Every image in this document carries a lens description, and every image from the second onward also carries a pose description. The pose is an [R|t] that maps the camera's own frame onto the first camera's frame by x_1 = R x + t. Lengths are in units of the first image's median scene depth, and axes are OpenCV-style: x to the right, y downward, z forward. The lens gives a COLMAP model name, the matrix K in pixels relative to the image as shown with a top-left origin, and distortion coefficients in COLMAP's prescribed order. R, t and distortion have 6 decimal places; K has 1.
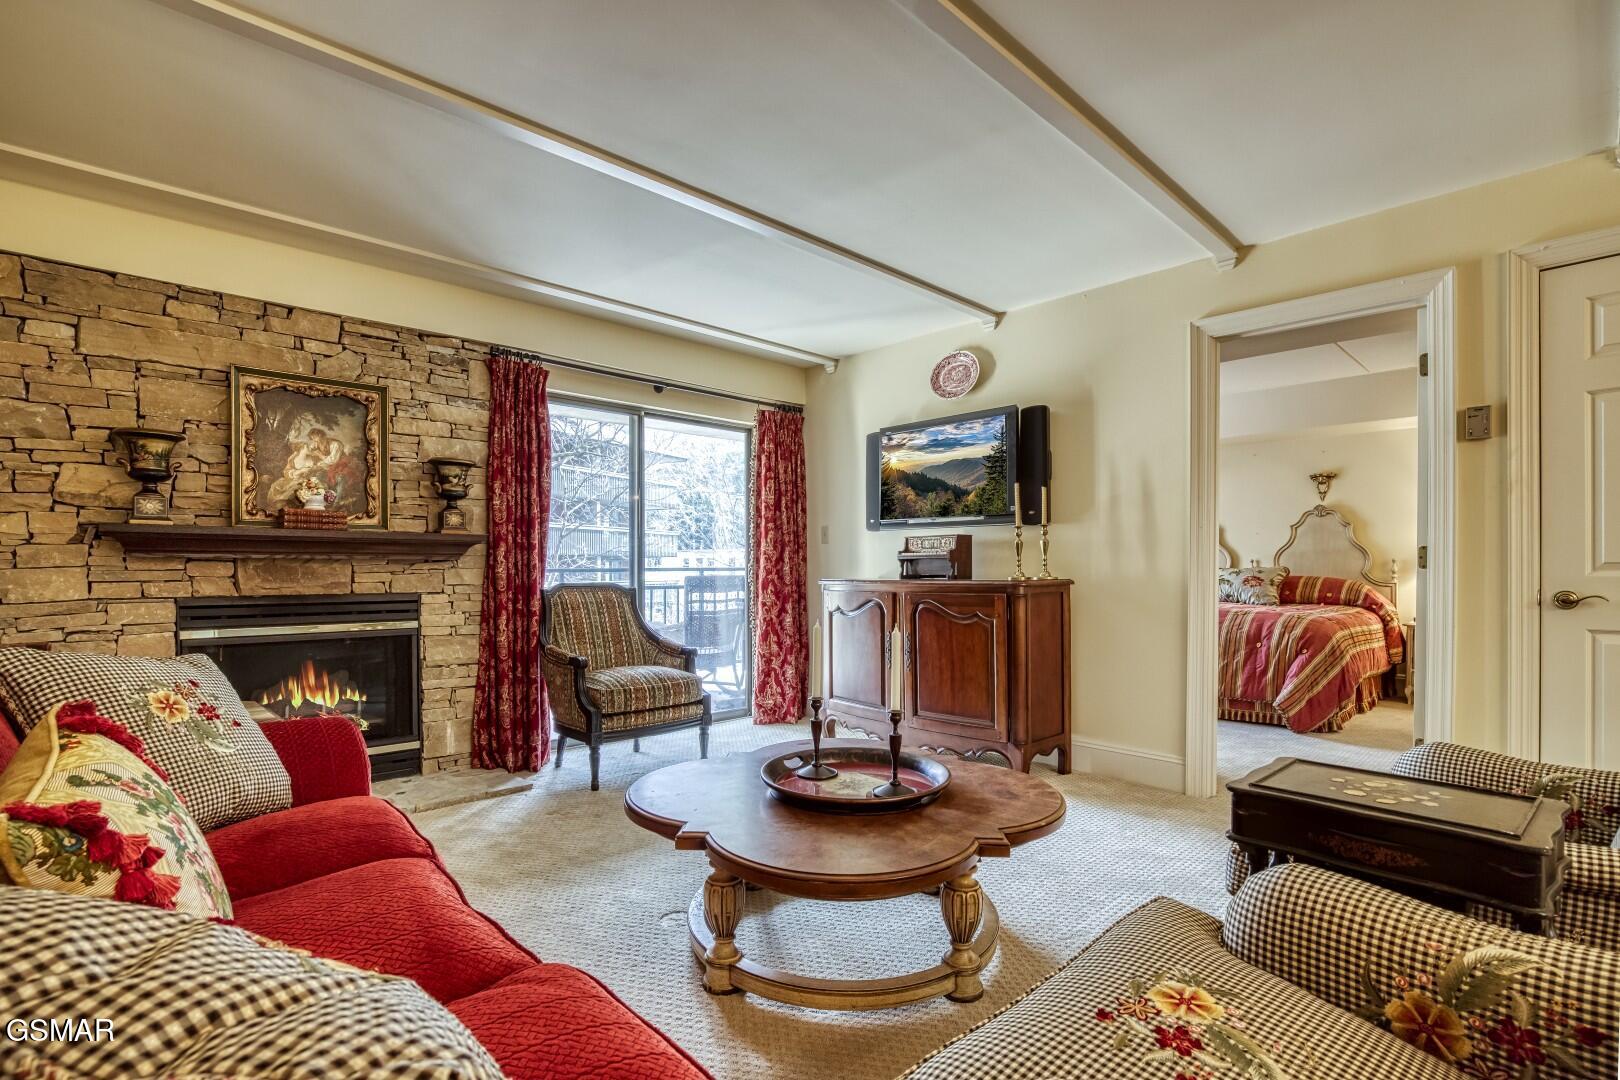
lens RADIAL K [[775.0, 0, 810.8], [0, 775.0, 561.9], [0, 0, 1]] dist [0.000722, 0.000508]
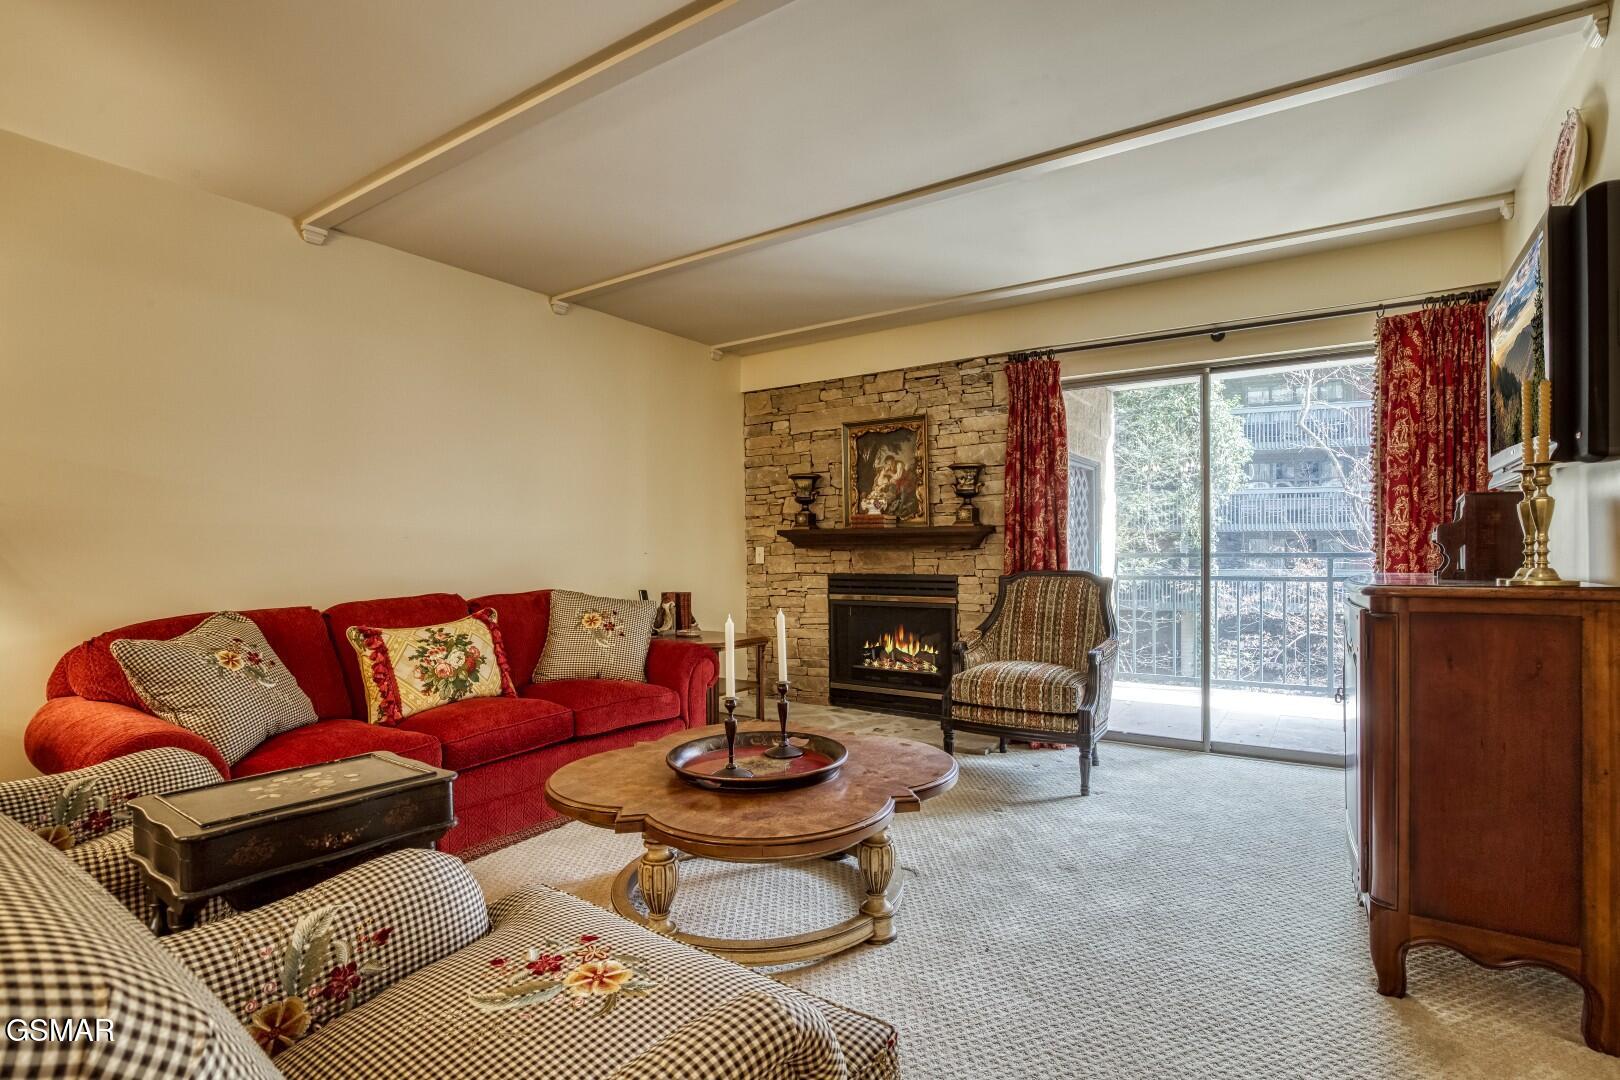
lens RADIAL K [[775.0, 0, 810.8], [0, 775.0, 561.9], [0, 0, 1]] dist [0.000722, 0.000508]
pose [[0.246327, 0.009048, -0.969145, 0.666192], [0.010297, 0.999876, 0.011952, 0.002010], [0.969132, -0.012924, 0.246203, 0.503023]]
